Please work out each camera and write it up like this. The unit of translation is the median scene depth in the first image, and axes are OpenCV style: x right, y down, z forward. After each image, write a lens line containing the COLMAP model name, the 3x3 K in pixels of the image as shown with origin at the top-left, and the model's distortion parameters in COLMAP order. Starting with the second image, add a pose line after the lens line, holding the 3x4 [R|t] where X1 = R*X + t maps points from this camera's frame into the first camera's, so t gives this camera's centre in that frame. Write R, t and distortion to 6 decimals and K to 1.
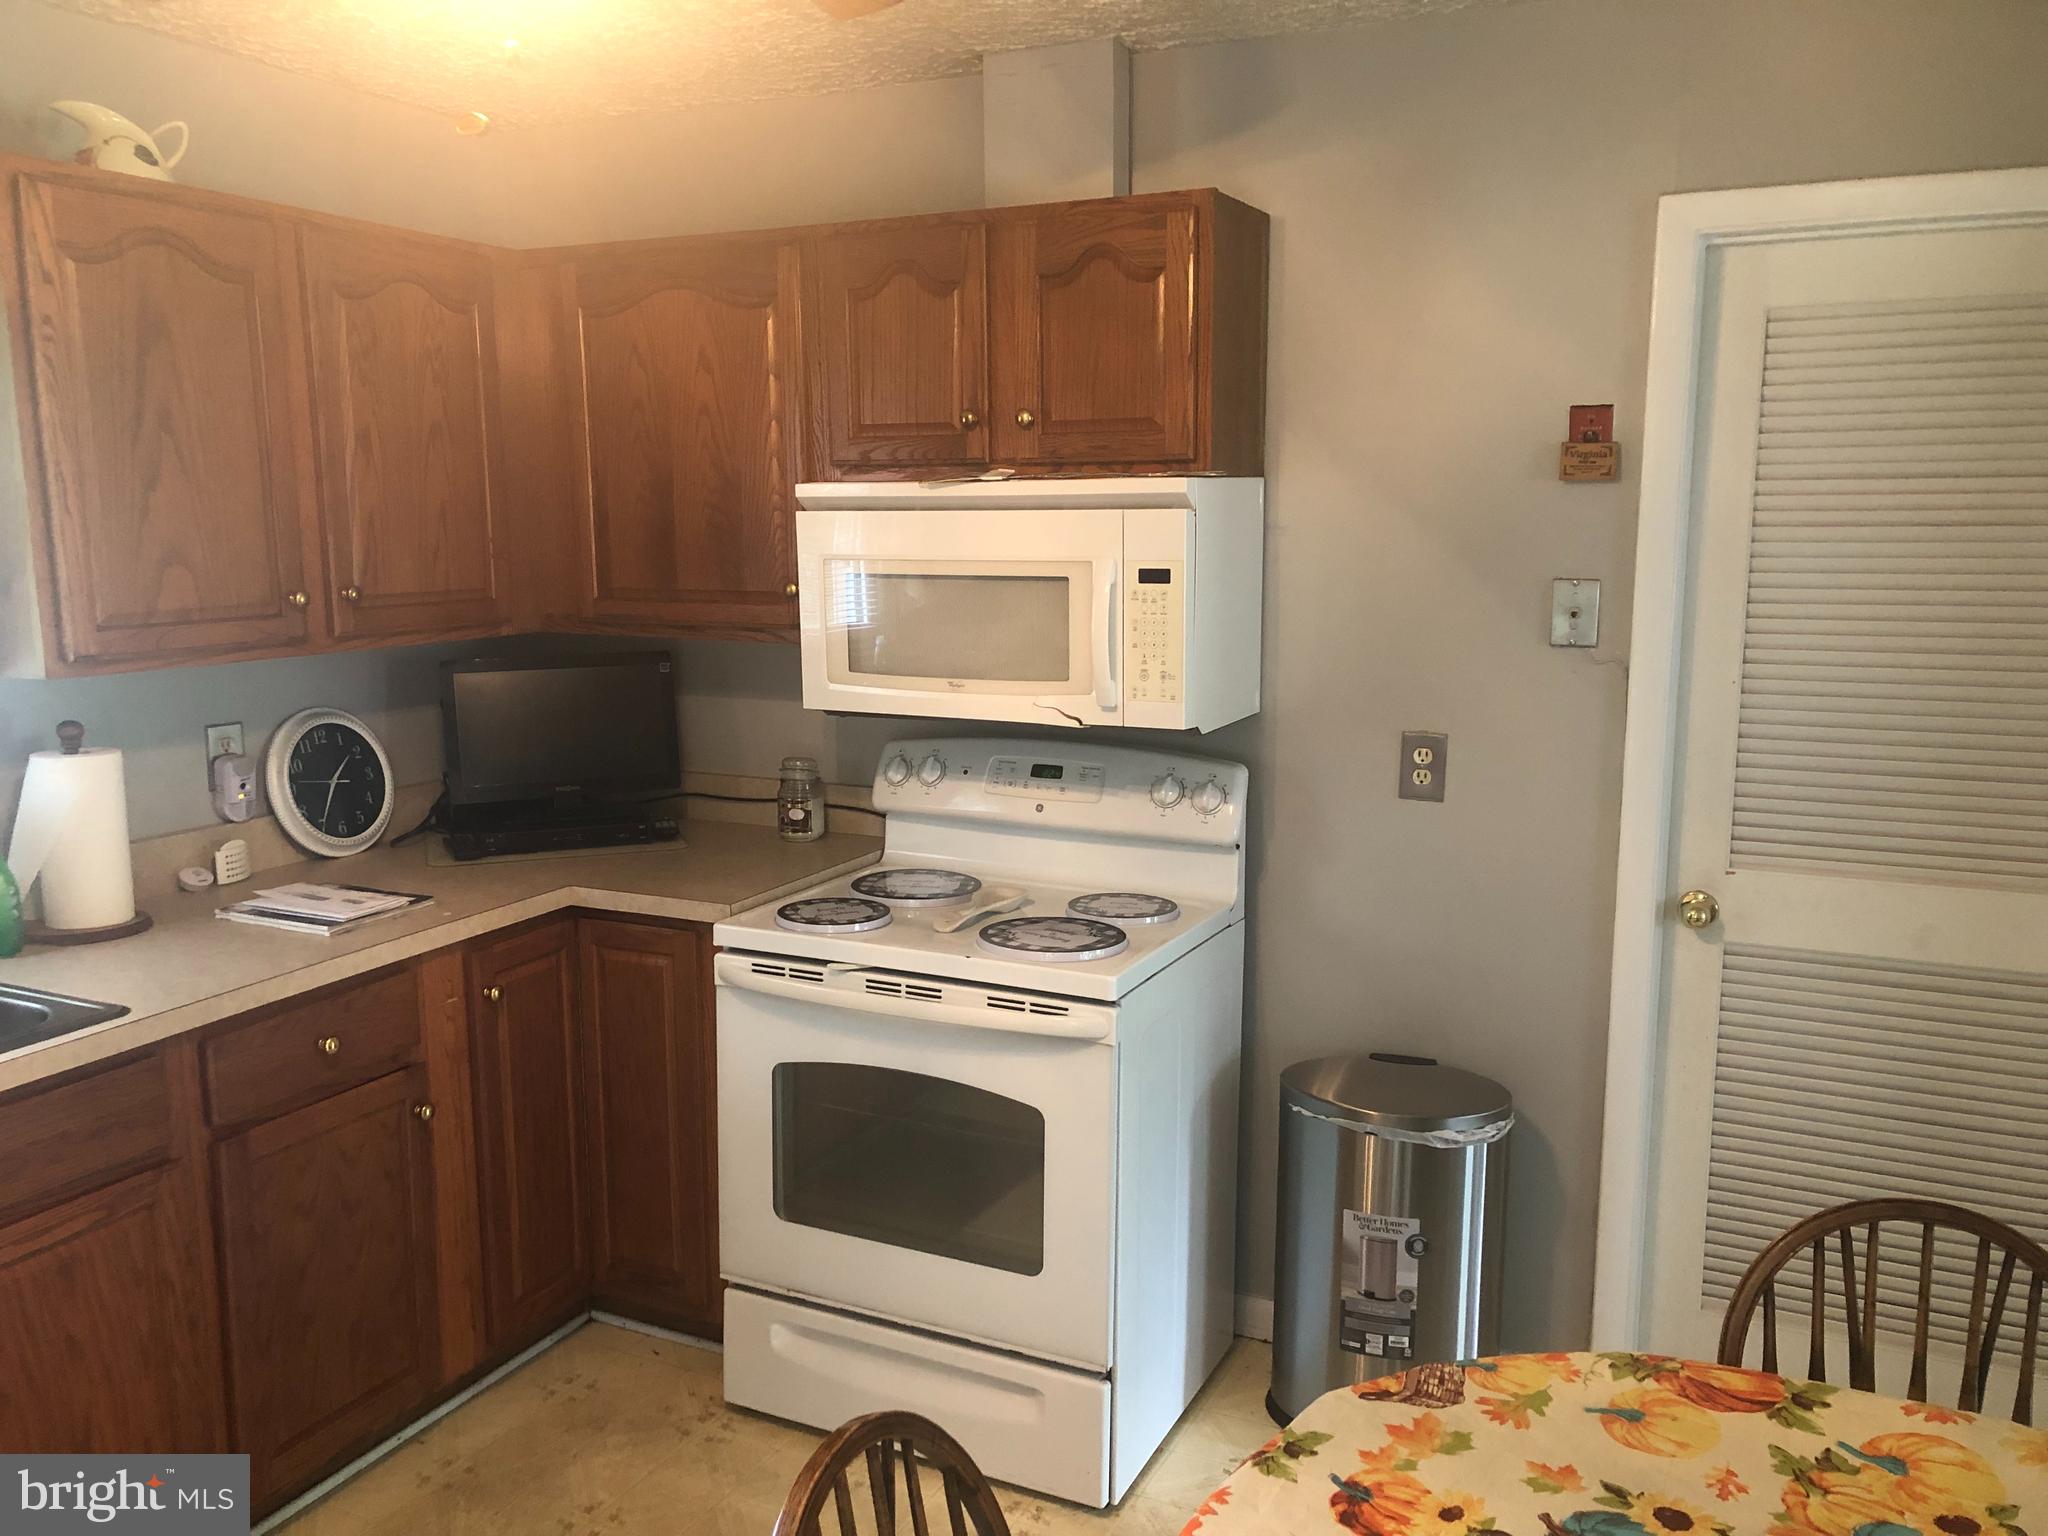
lens RADIAL K [[1675.8, 0, 1012.3], [0, 1675.8, 757.6], [0, 0, 1]] dist [0.029459, -0.037165]
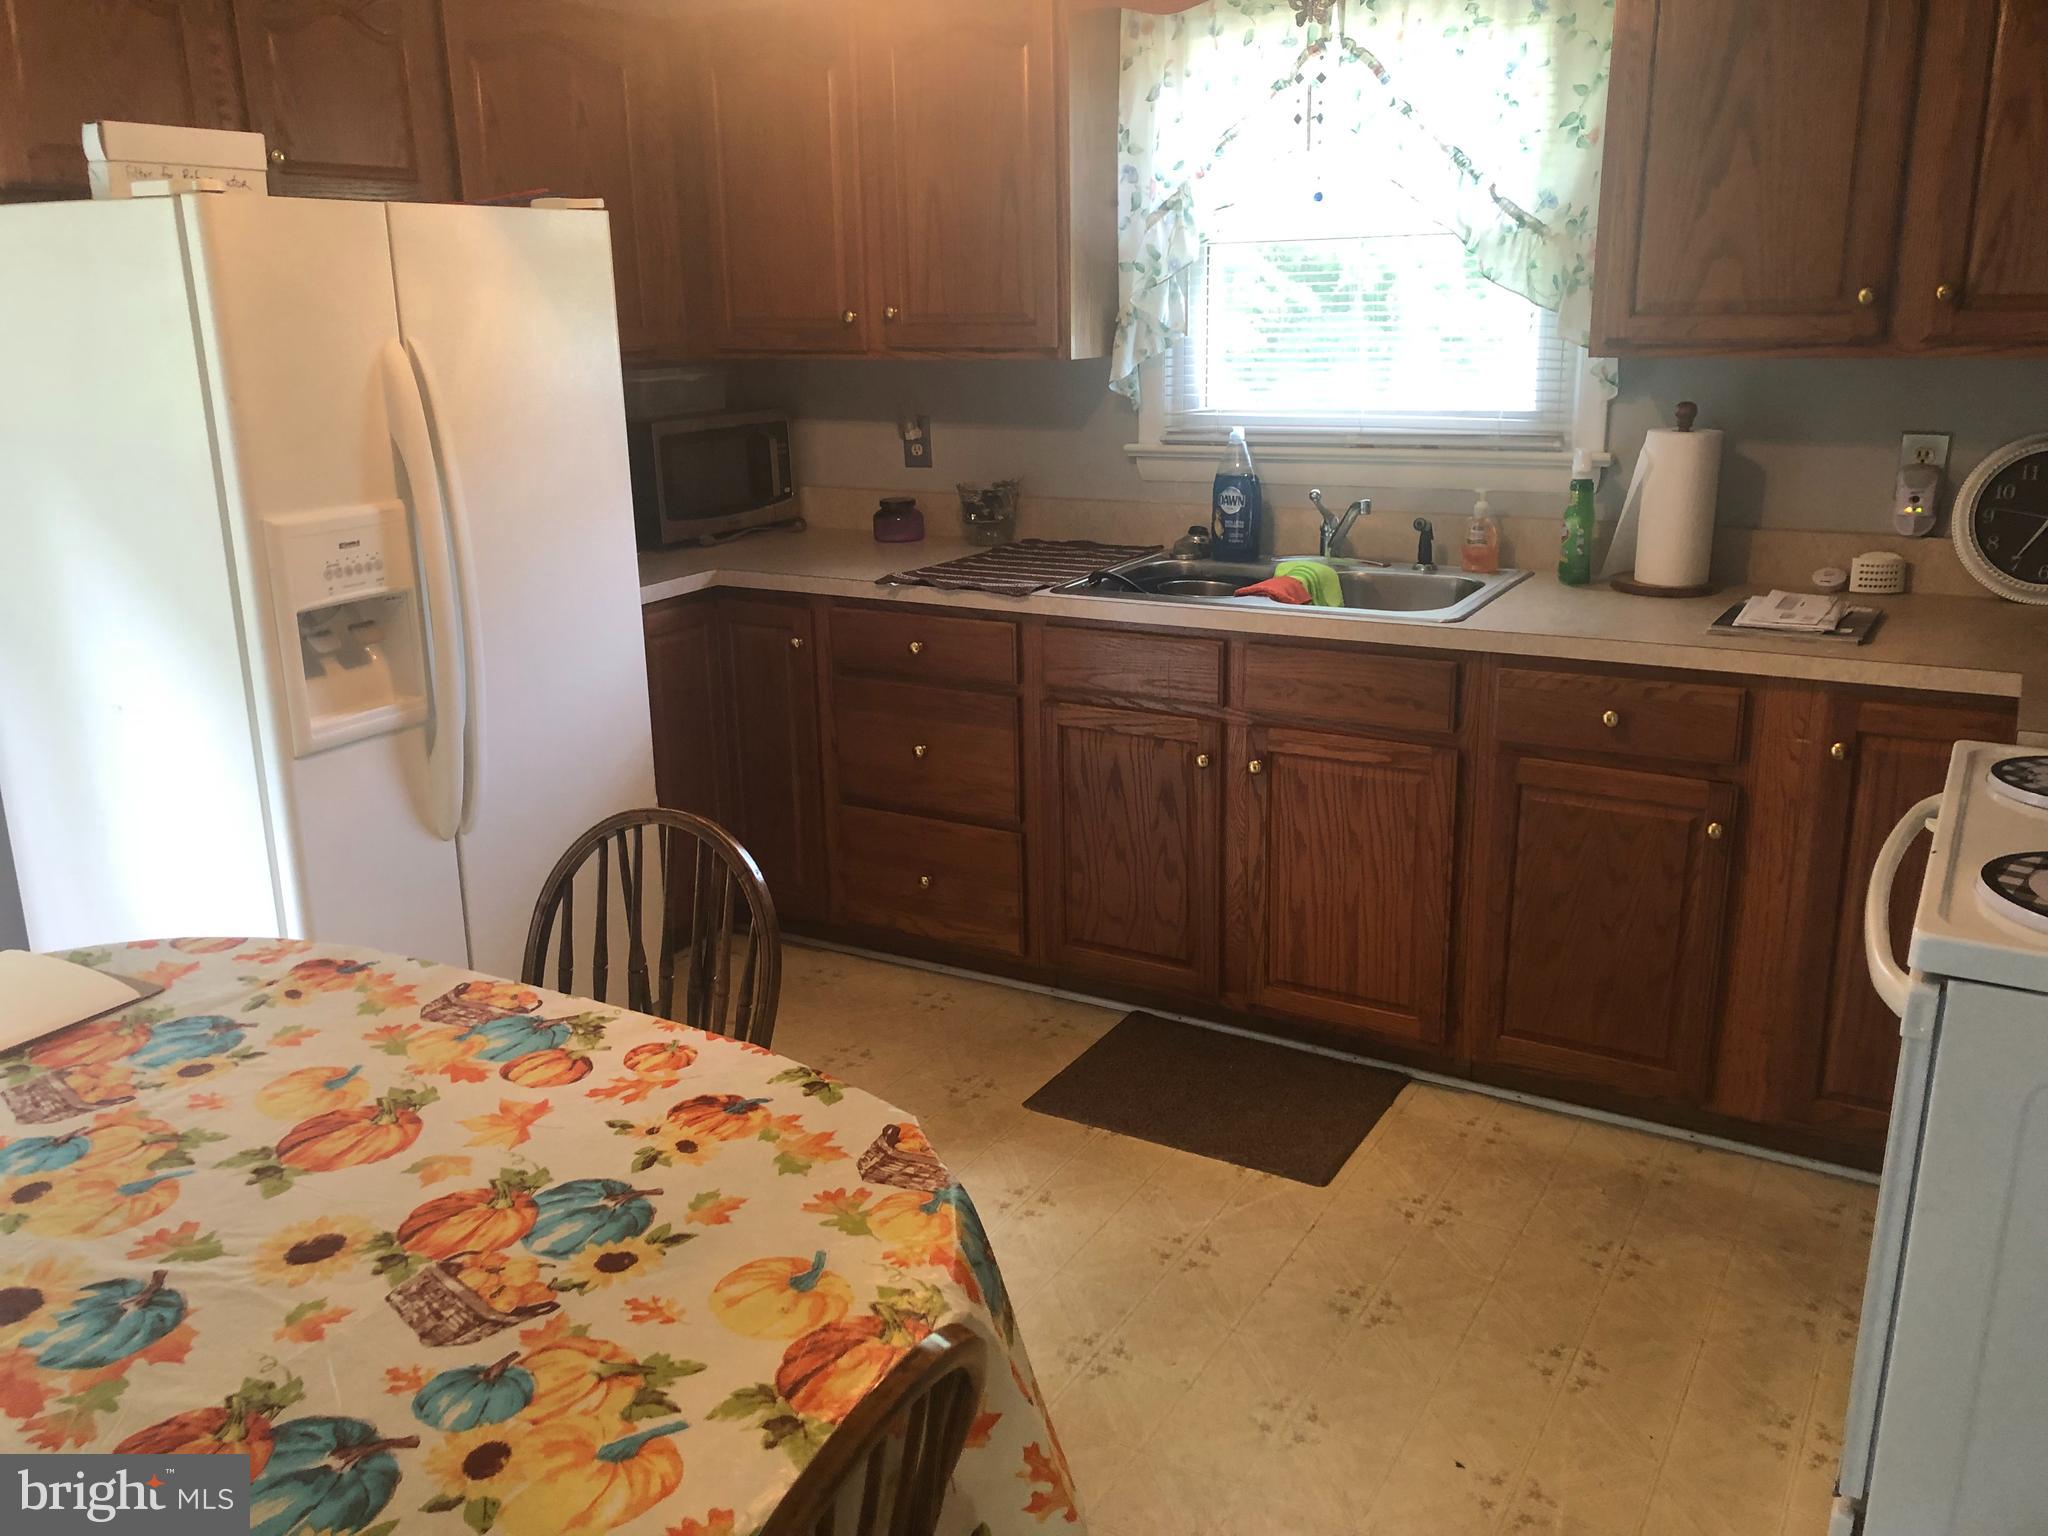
lens RADIAL K [[1675.8, 0, 1017.4], [0, 1675.8, 781.0], [0, 0, 1]] dist [0.029459, -0.037165]
pose [[-0.087215, 0.293357, -0.952016, 0.767628], [-0.129794, 0.944166, 0.302828, -0.078310], [0.987698, 0.149977, -0.044269, 0.785889]]
